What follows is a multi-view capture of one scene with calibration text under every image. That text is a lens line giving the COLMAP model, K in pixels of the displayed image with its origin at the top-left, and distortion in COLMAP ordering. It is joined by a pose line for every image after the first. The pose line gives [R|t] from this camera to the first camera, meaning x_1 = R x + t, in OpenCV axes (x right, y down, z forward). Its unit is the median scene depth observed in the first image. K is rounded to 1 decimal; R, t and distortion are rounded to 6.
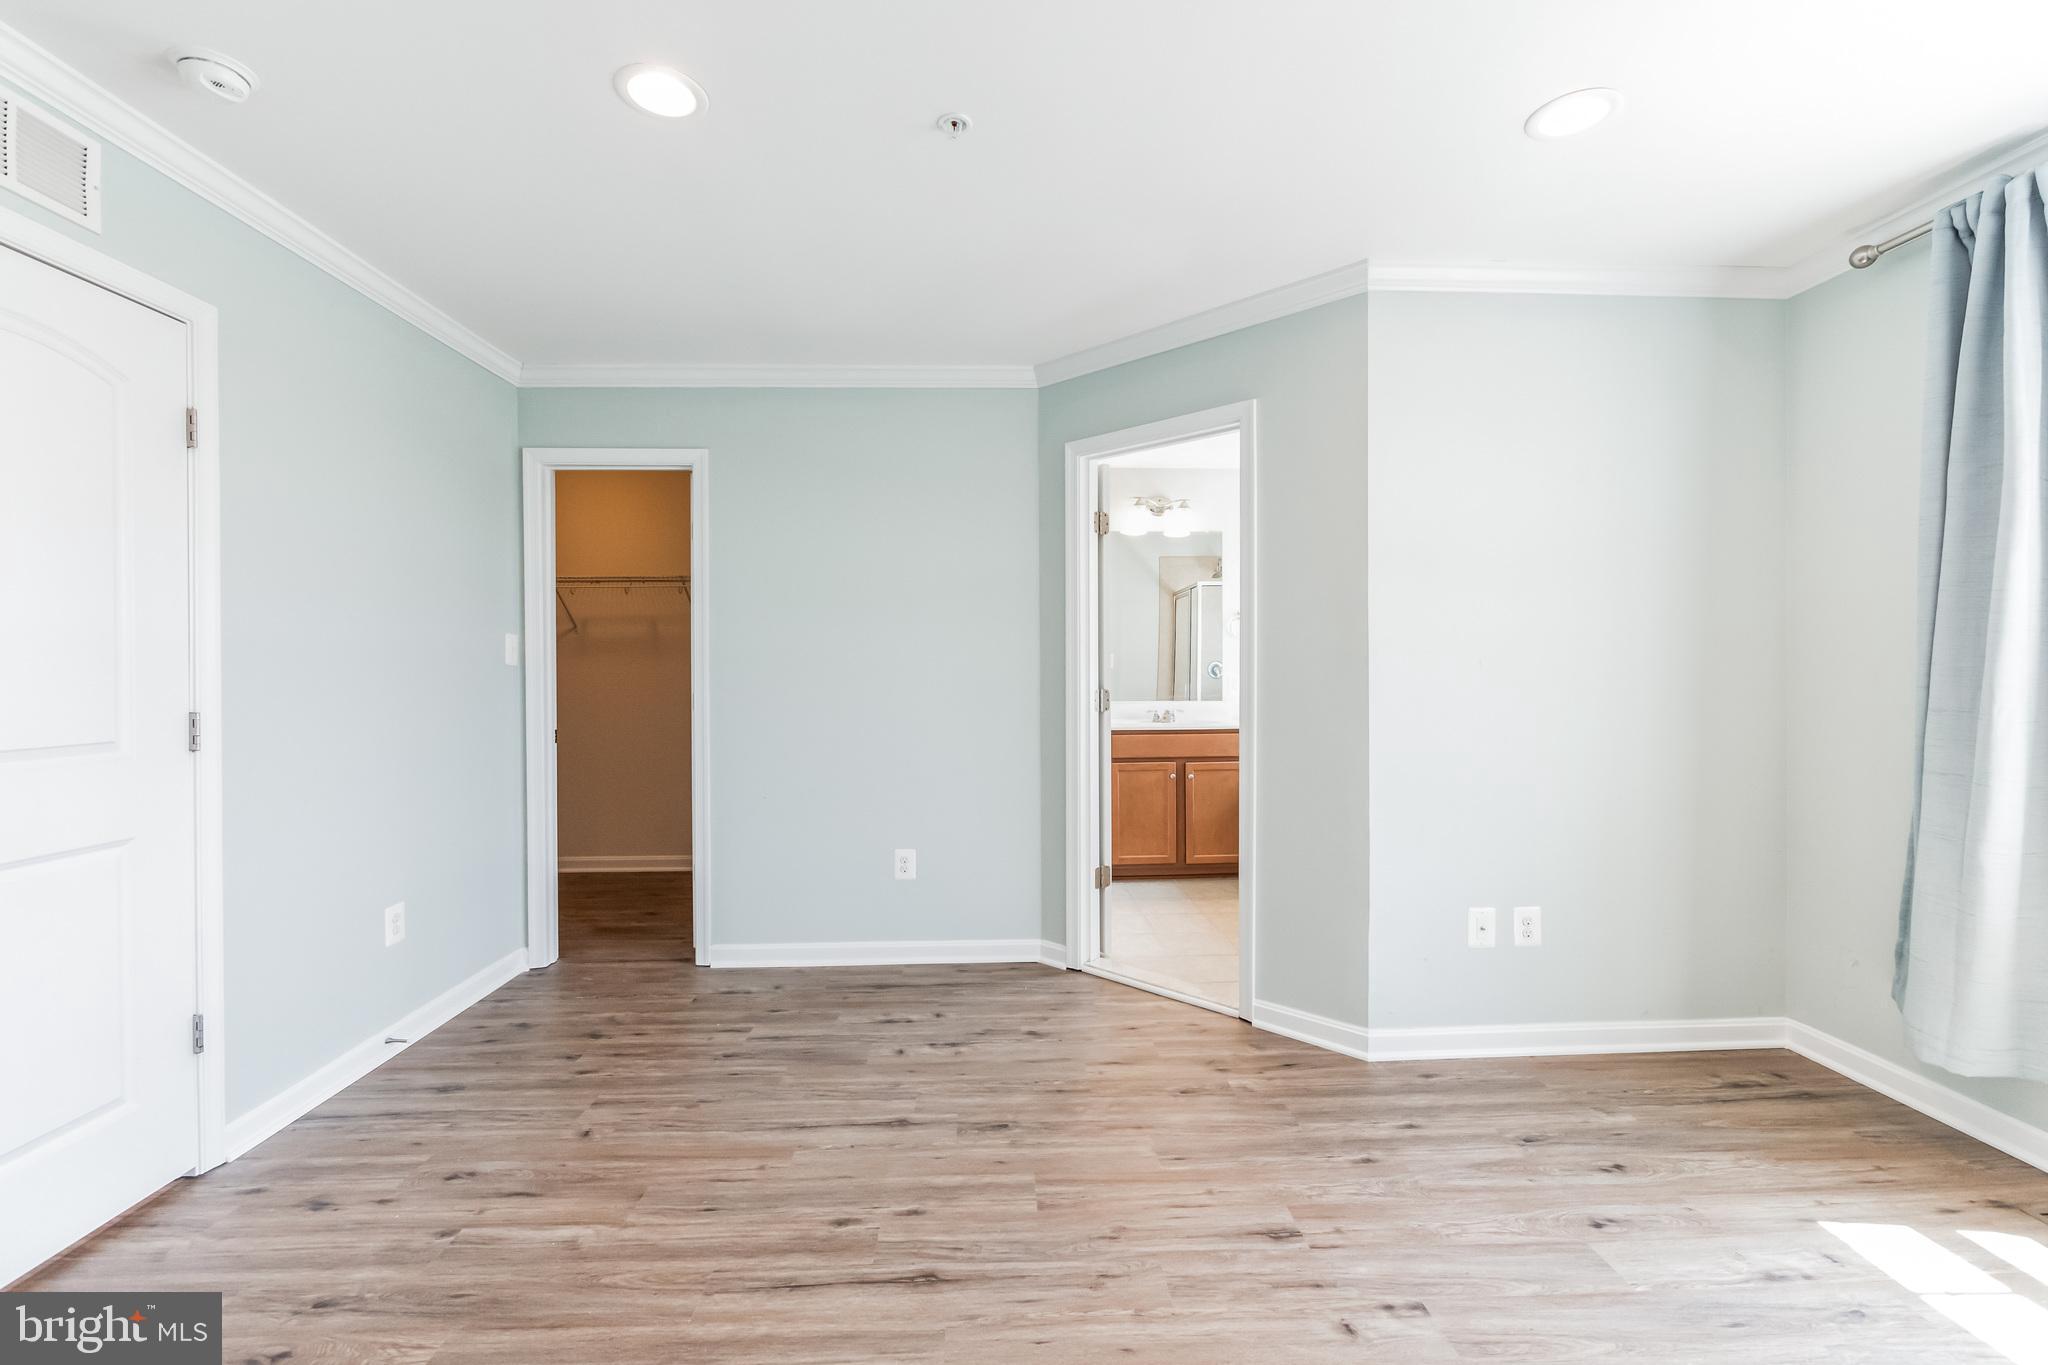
lens RADIAL K [[866.8, 0, 1025.7], [0, 866.8, 676.8], [0, 0, 1]] dist [-0.007559, 0.000270]
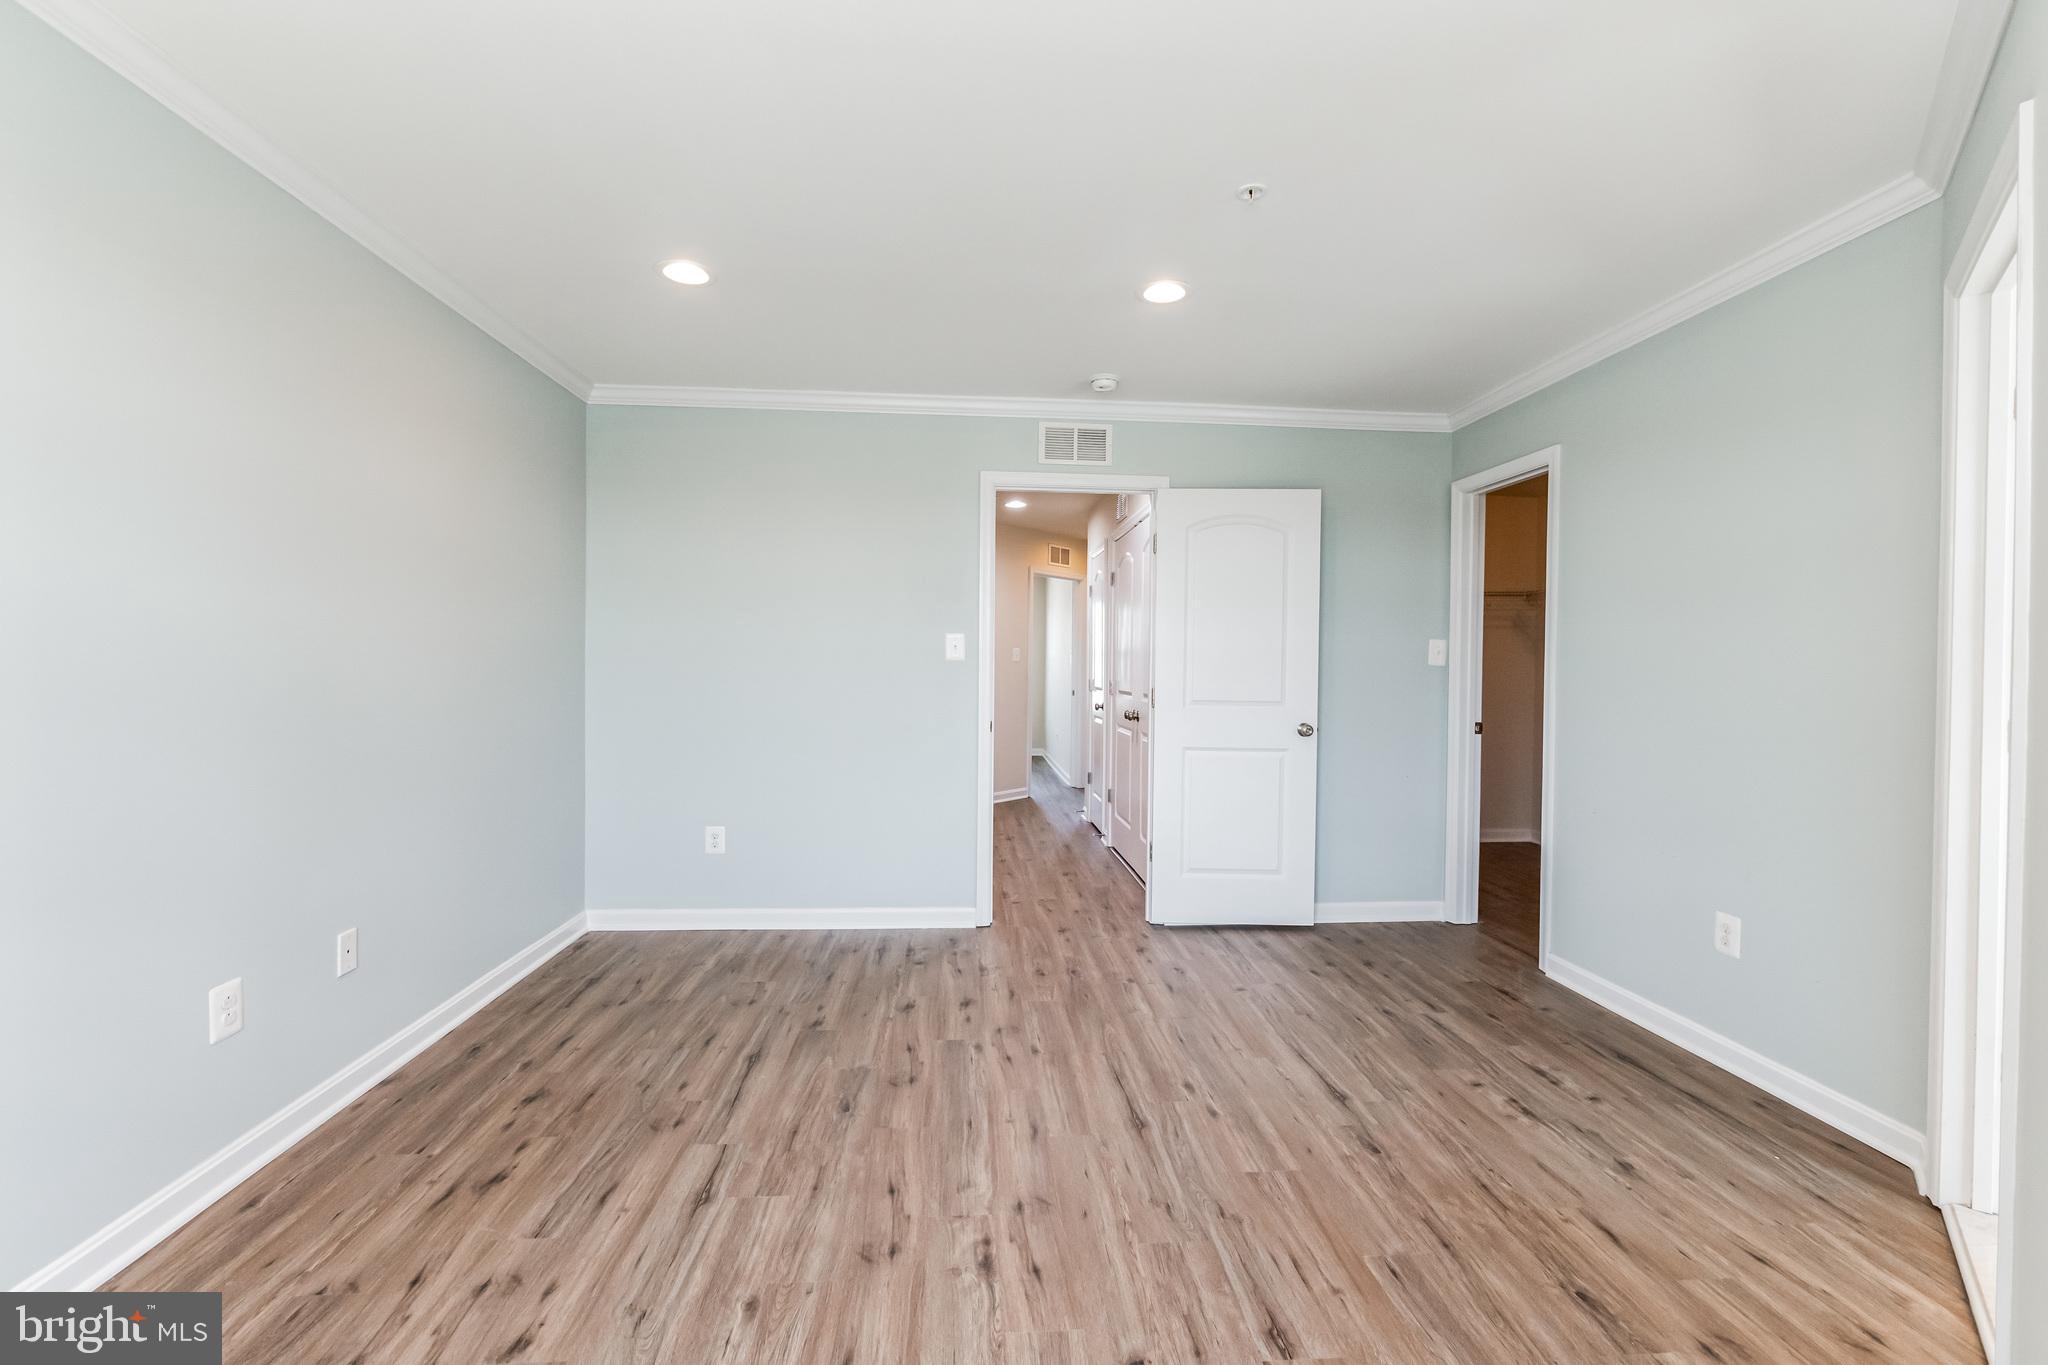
lens RADIAL K [[866.8, 0, 1025.7], [0, 866.8, 676.8], [0, 0, 1]] dist [-0.007559, 0.000270]
pose [[0.036115, 0.017592, -0.999193, 0.733336], [-0.018106, 0.999692, 0.016947, -0.009327], [0.999184, 0.017480, 0.036423, 0.464110]]
